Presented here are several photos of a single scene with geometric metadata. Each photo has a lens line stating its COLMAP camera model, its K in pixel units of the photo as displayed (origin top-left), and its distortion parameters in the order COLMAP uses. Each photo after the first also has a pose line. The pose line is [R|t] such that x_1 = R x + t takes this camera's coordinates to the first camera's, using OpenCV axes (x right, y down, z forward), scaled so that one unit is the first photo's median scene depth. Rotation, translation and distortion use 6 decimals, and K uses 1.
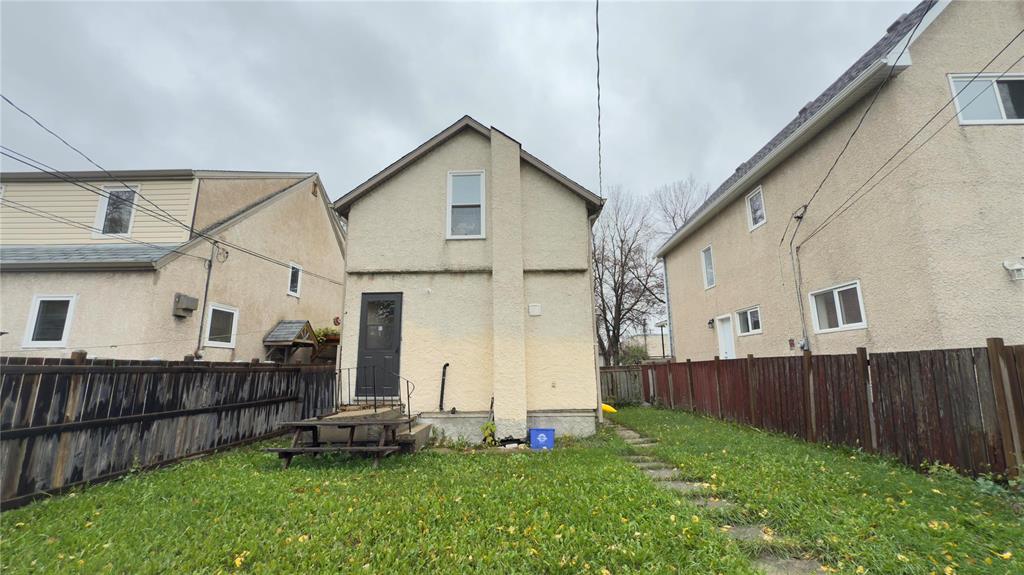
lens RADIAL K [[408.0, 0, 516.4], [0, 408.0, 286.3], [0, 0, 1]] dist [-0.001906, 0.000040]
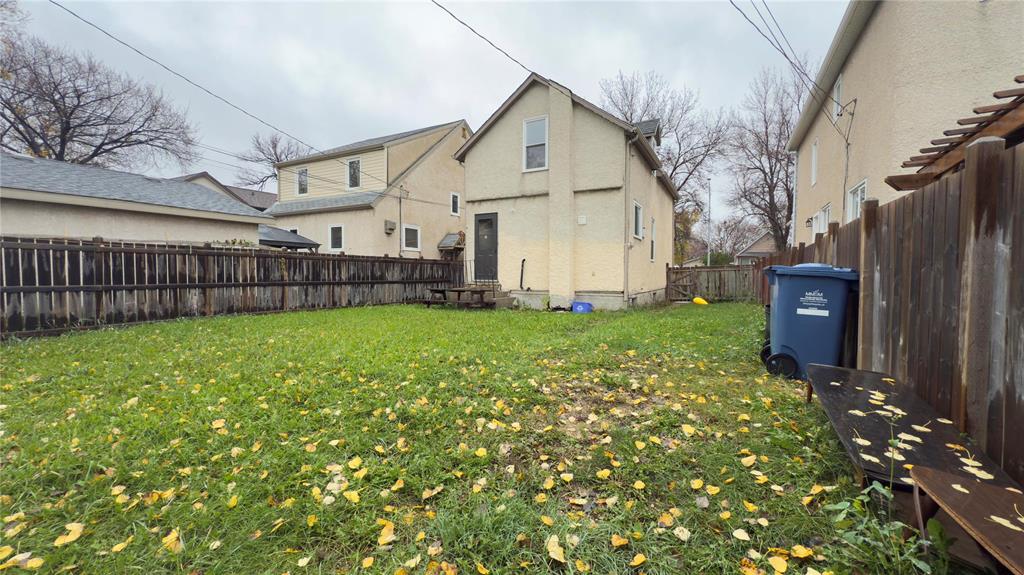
lens RADIAL K [[408.0, 0, 511.7], [0, 408.0, 287.5], [0, 0, 1]] dist [-0.001906, 0.000040]
pose [[0.889896, 0.029358, -0.455217, 0.462677], [0.076795, 0.974042, 0.212944, -0.032082], [0.449652, -0.224456, 0.864542, -0.336825]]
